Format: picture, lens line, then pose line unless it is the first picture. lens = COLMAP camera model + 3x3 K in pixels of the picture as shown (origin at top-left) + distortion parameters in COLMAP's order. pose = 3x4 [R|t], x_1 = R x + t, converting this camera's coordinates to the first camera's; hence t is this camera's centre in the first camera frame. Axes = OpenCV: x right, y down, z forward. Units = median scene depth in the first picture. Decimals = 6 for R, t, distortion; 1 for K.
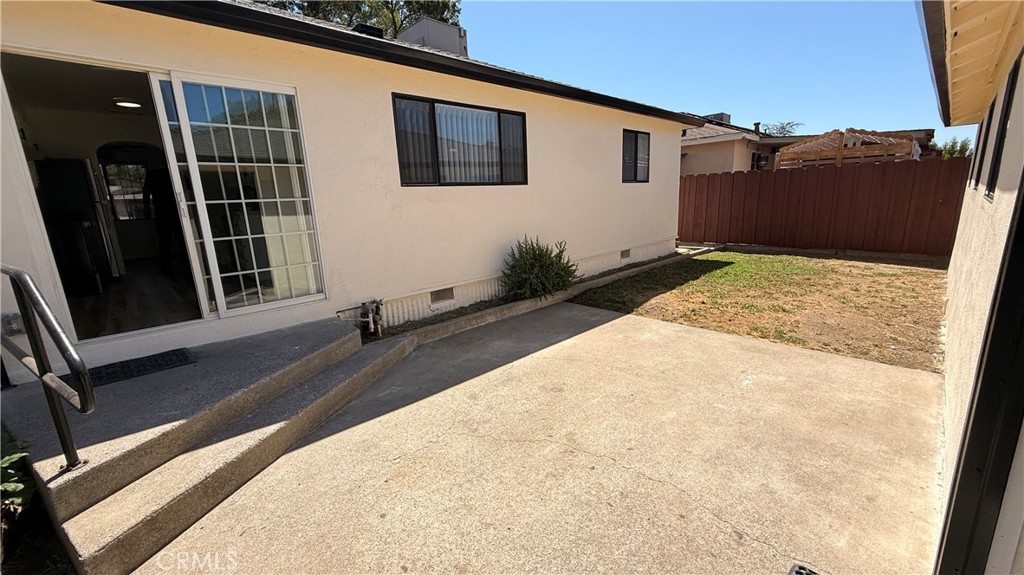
lens RADIAL K [[408.7, 0, 509.7], [0, 408.7, 289.5], [0, 0, 1]] dist [0.001181, -0.000033]
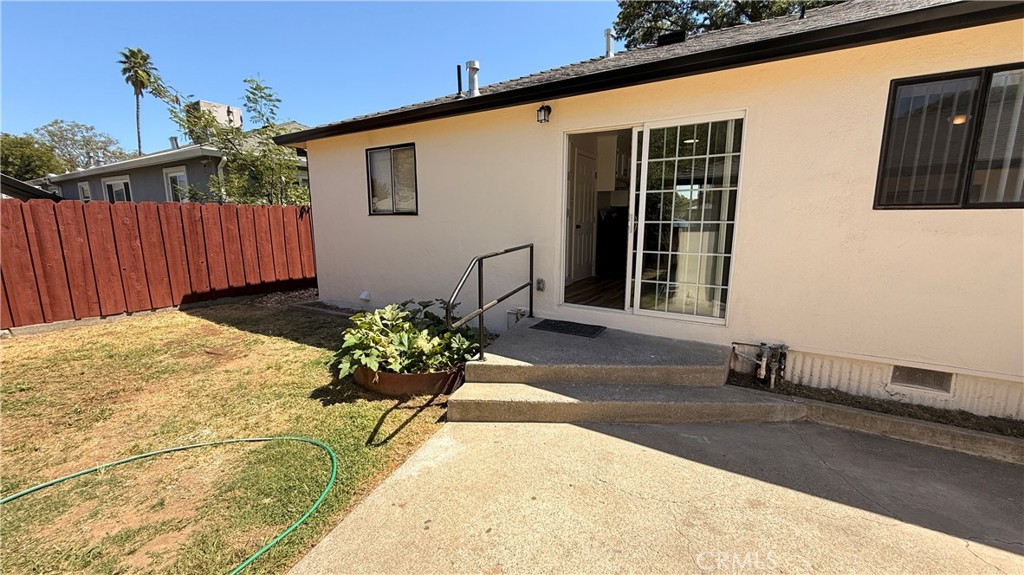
lens RADIAL K [[410.4, 0, 508.3], [0, 410.4, 286.2], [0, 0, 1]] dist [0.000185, -0.000035]
pose [[0.241598, 0.196480, -0.950277, 0.372030], [-0.222087, 0.964490, 0.142956, -0.103972], [0.944620, 0.176506, 0.276654, 0.272453]]
